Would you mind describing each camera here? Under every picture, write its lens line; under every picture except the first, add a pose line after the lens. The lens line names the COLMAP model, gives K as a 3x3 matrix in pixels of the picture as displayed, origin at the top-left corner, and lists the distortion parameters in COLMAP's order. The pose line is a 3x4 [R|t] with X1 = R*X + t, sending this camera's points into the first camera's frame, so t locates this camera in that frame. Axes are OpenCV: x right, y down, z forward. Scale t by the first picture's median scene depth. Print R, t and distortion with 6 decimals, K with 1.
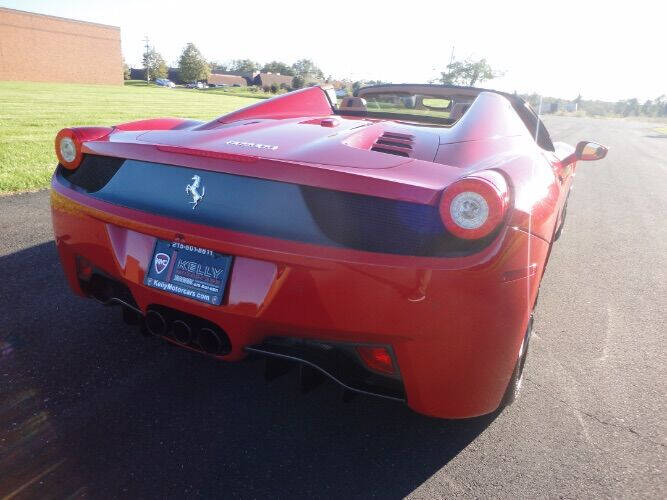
lens RADIAL K [[483.0, 0, 333.5], [0, 483.0, 250.0], [0, 0, 1]] dist [-0.002243, -0.001499]
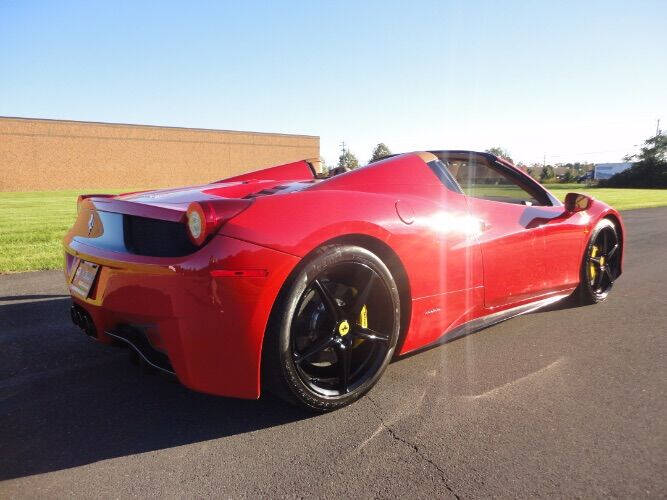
lens RADIAL K [[483.0, 0, 333.5], [0, 483.0, 250.0], [0, 0, 1]] dist [-0.002243, -0.001499]
pose [[0.925415, -0.009241, -0.378844, 0.556610], [-0.059256, 0.983877, -0.168745, 0.094687], [0.374295, 0.178608, 0.909946, -0.041774]]
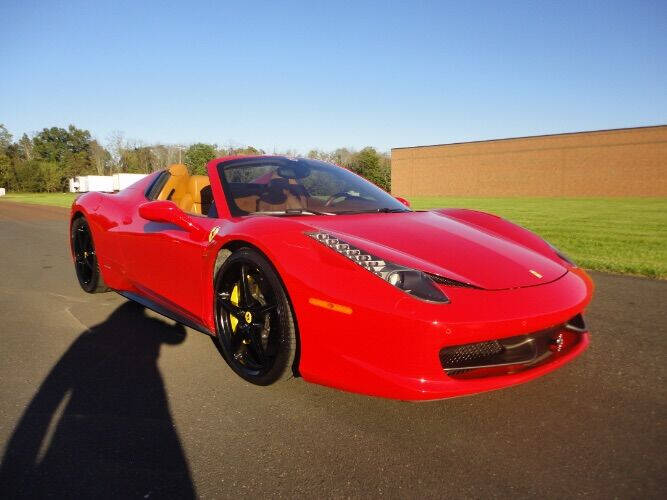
lens RADIAL K [[483.2, 0, 333.5], [0, 483.2, 250.0], [0, 0, 1]] dist [0.004088, -0.002792]
pose [[-0.349494, 0.063150, -0.934808, 1.534606], [-0.311603, 0.933098, 0.179532, -0.494141], [0.883605, 0.354034, -0.306435, 1.957813]]
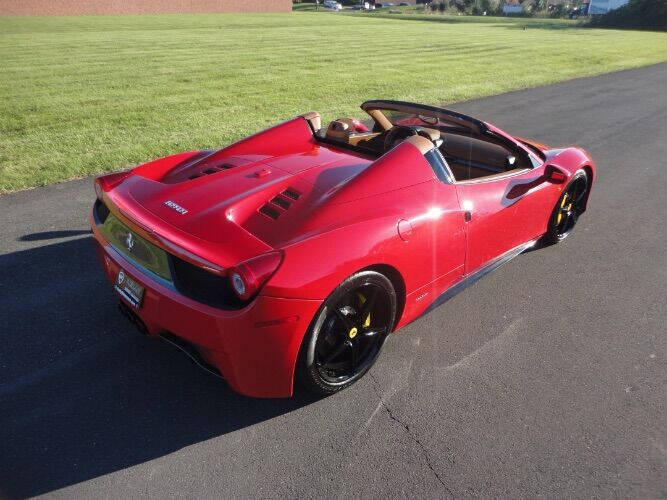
lens RADIAL K [[484.8, 0, 333.5], [0, 484.8, 250.0], [0, 0, 1]] dist [-0.000041, -0.003159]
pose [[0.944607, 0.107147, -0.310220, 0.525178], [-0.059100, 0.985289, 0.160352, -0.232508], [0.322838, -0.133136, 0.937043, -0.213941]]
